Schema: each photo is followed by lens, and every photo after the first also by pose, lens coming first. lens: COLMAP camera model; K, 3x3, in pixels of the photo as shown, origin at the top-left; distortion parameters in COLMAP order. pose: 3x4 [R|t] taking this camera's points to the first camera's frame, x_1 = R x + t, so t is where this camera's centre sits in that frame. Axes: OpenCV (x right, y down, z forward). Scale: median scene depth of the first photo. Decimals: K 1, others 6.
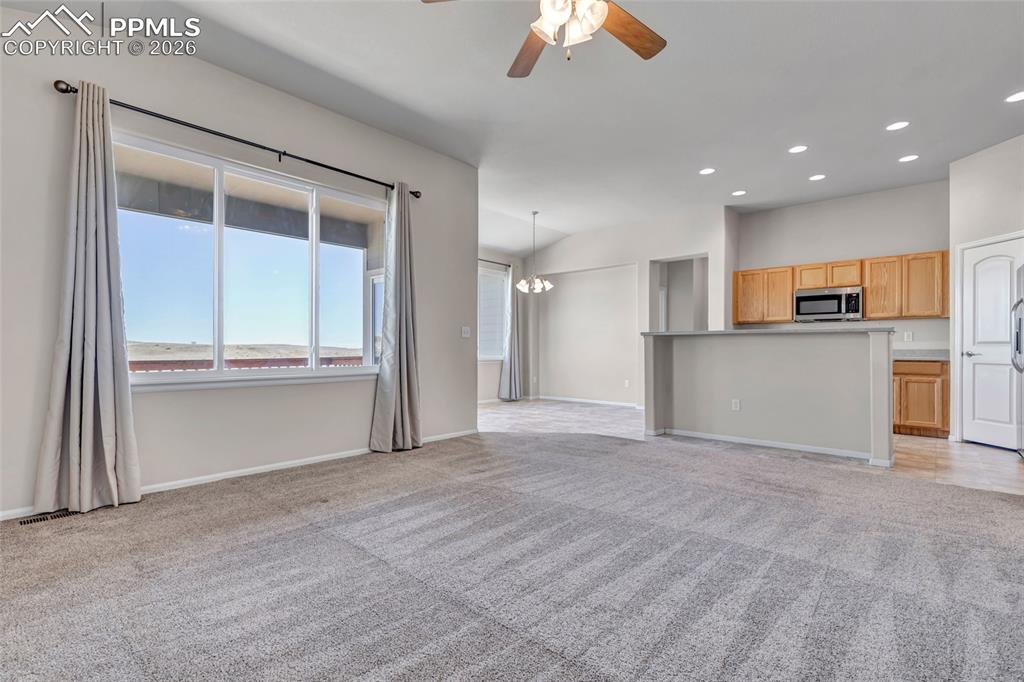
lens RADIAL K [[470.7, 0, 512.5], [0, 470.7, 345.8], [0, 0, 1]] dist [0.003889, -0.000912]
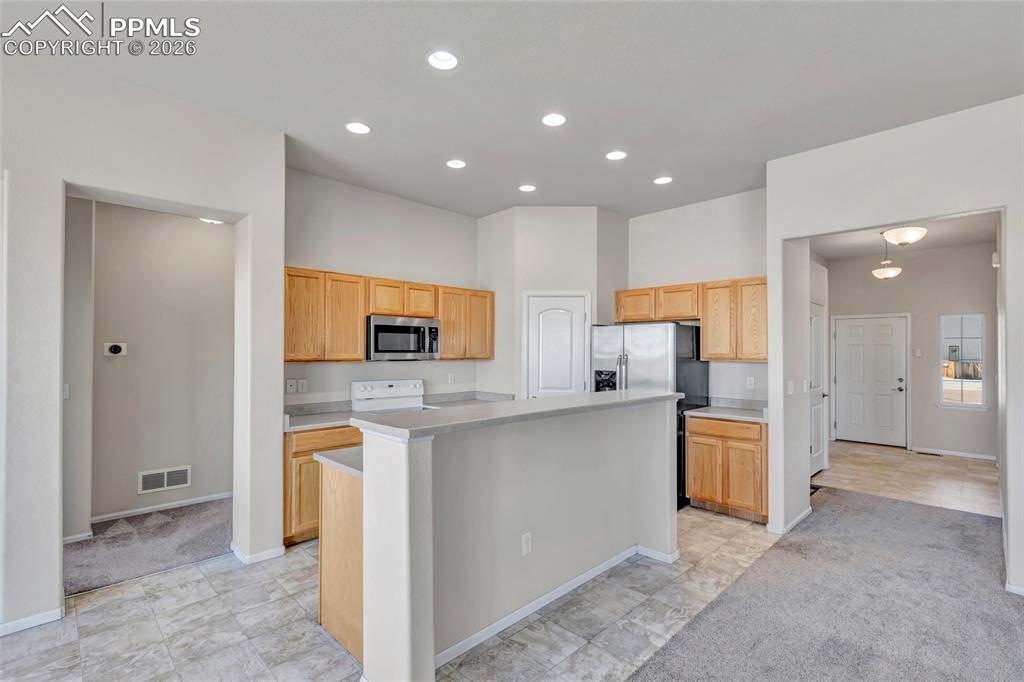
lens RADIAL K [[470.7, 0, 512.0], [0, 470.7, 348.5], [0, 0, 1]] dist [0.003889, -0.000912]
pose [[0.067099, 0.001933, 0.997744, -0.042916], [-0.006173, 0.999980, -0.001522, -0.074921], [-0.997727, -0.006057, 0.067110, 0.806955]]
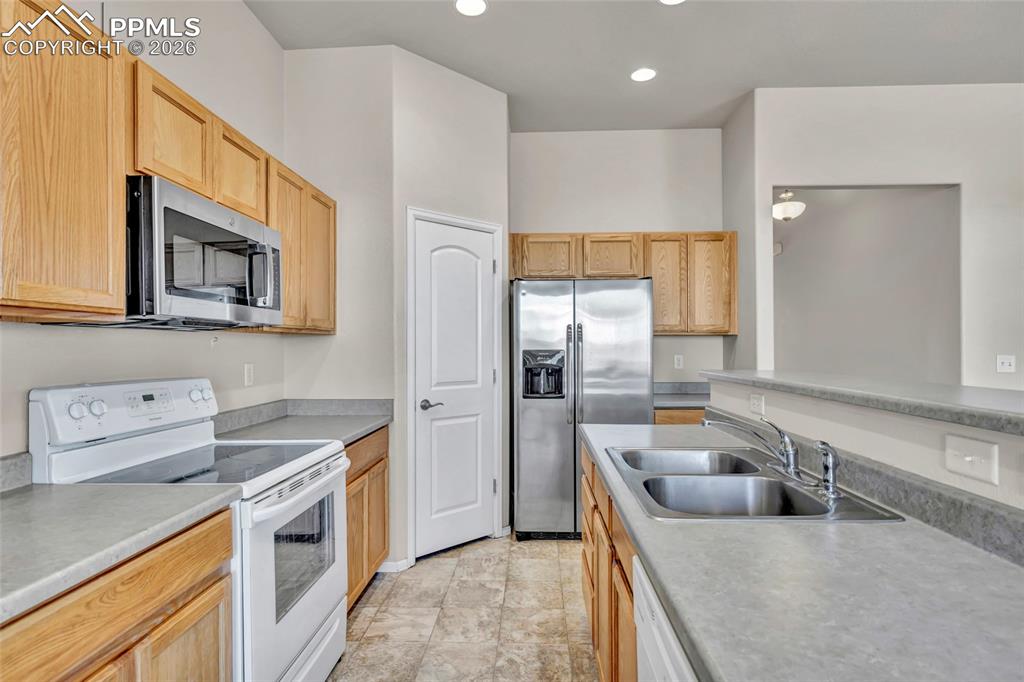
lens RADIAL K [[545.1, 0, 516.8], [0, 545.1, 338.6], [0, 0, 1]] dist [0.045432, 0.000681]
pose [[-0.659457, 0.021865, 0.751424, 0.323815], [0.005555, 0.999691, -0.024214, -0.039136], [-0.751722, -0.011794, -0.659375, 1.104716]]
